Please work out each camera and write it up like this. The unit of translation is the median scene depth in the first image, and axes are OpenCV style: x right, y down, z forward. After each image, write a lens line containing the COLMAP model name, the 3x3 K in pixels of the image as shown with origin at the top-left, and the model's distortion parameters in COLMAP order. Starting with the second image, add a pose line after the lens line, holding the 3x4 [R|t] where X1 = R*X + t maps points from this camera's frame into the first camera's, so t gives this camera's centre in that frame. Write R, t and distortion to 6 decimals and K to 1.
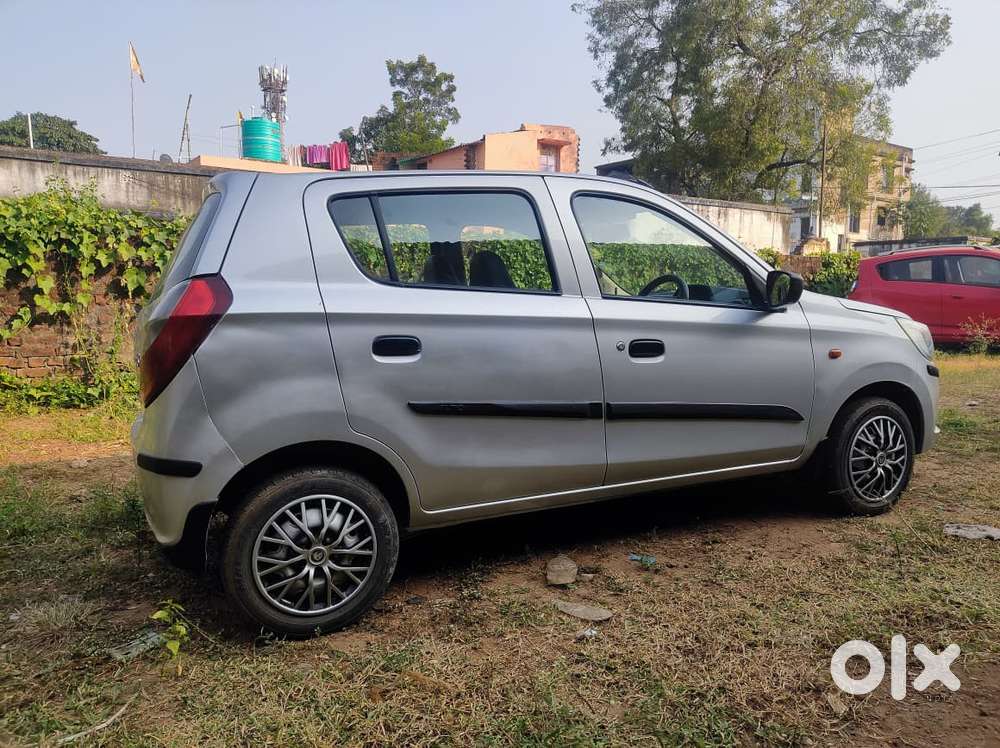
lens RADIAL K [[742.2, 0, 503.0], [0, 742.2, 379.2], [0, 0, 1]] dist [0.057994, -0.075008]
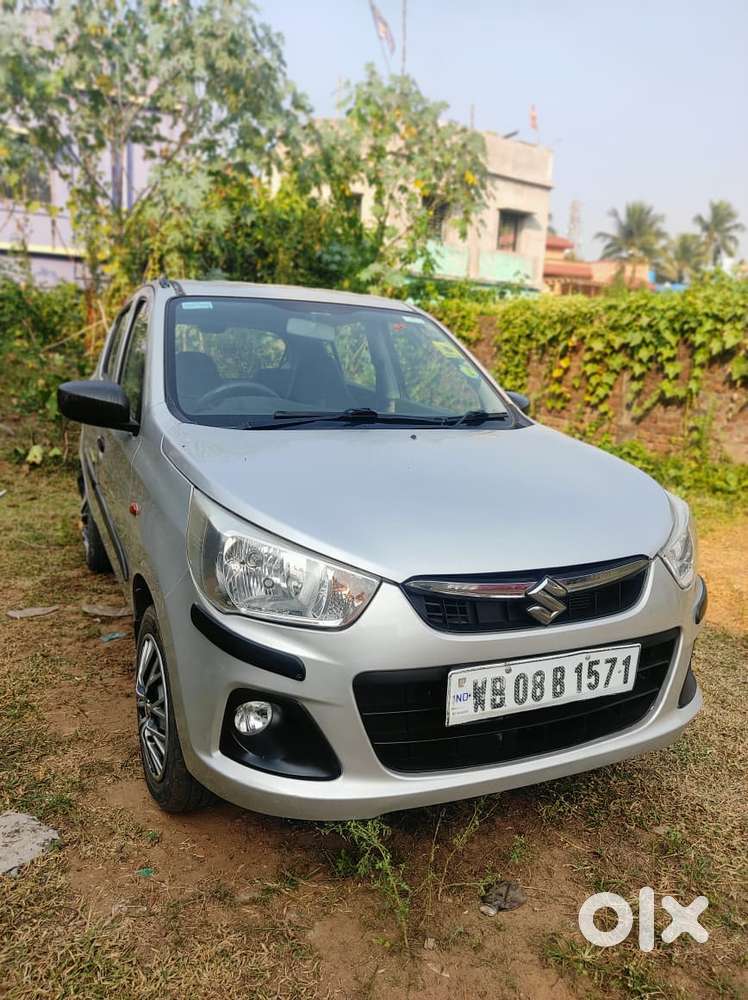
lens RADIAL K [[742.2, 0, 374.0], [0, 742.2, 500.0], [0, 0, 1]] dist [0.057994, -0.075008]
pose [[-0.011059, 0.203195, -0.979076, 1.123495], [-0.145676, 0.968362, 0.202617, -0.216836], [0.989271, 0.144869, 0.018891, 1.225186]]
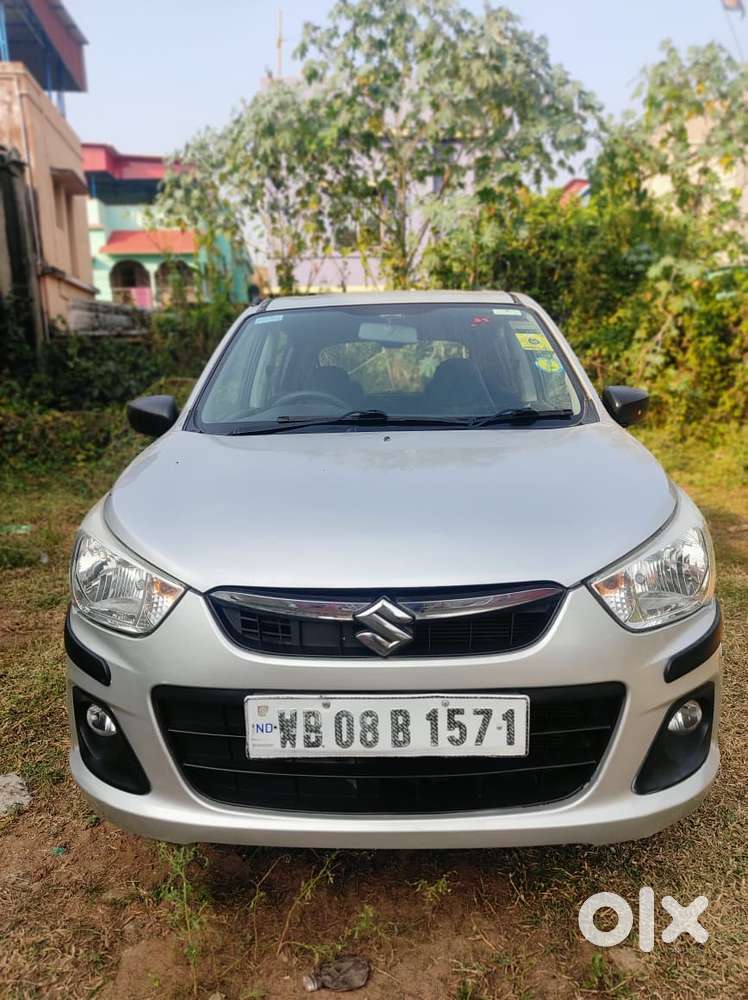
lens RADIAL K [[742.2, 0, 374.0], [0, 742.2, 500.0], [0, 0, 1]] dist [0.057994, -0.075008]
pose [[-0.458181, 0.175275, -0.871406, 0.989239], [-0.059018, 0.972203, 0.226581, -0.230022], [0.886897, 0.155244, -0.435100, 1.542205]]
